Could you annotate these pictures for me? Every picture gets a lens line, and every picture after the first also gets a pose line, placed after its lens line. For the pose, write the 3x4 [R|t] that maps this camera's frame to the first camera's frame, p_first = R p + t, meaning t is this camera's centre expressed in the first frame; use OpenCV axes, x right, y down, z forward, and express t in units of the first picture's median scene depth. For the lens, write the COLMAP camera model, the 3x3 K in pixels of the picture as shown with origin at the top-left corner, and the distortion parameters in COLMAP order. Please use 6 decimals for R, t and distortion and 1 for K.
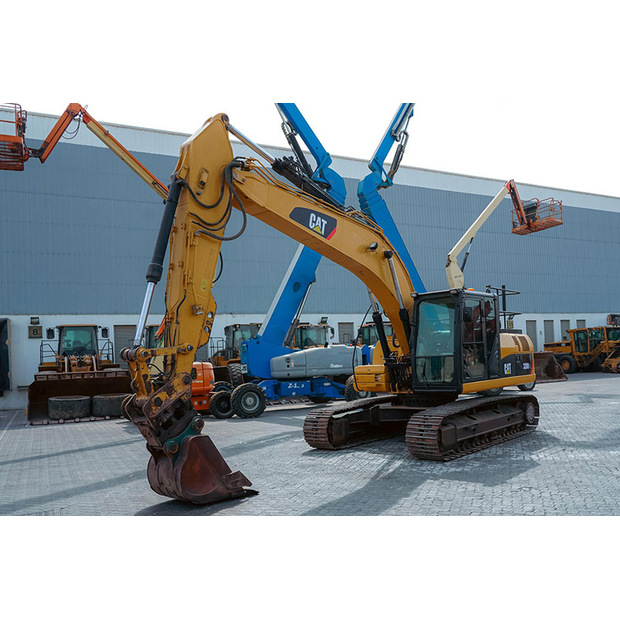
lens RADIAL K [[585.2, 0, 335.1], [0, 585.2, 310.5], [0, 0, 1]] dist [-0.007787, -0.007413]
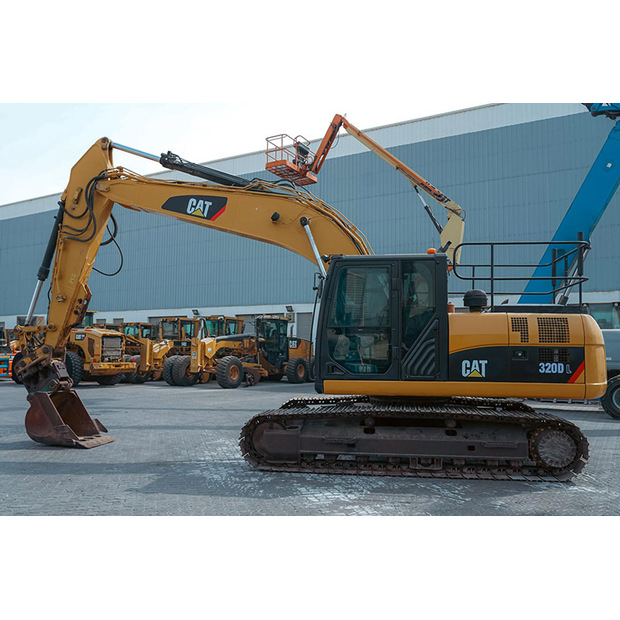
lens RADIAL K [[585.2, 0, 335.1], [0, 585.2, 310.5], [0, 0, 1]] dist [-0.007787, -0.007413]
pose [[0.500725, -0.018456, -0.865410, 0.947142], [0.036620, 0.999329, -0.000123, 0.038306], [0.864831, -0.031630, 0.501065, 0.682072]]
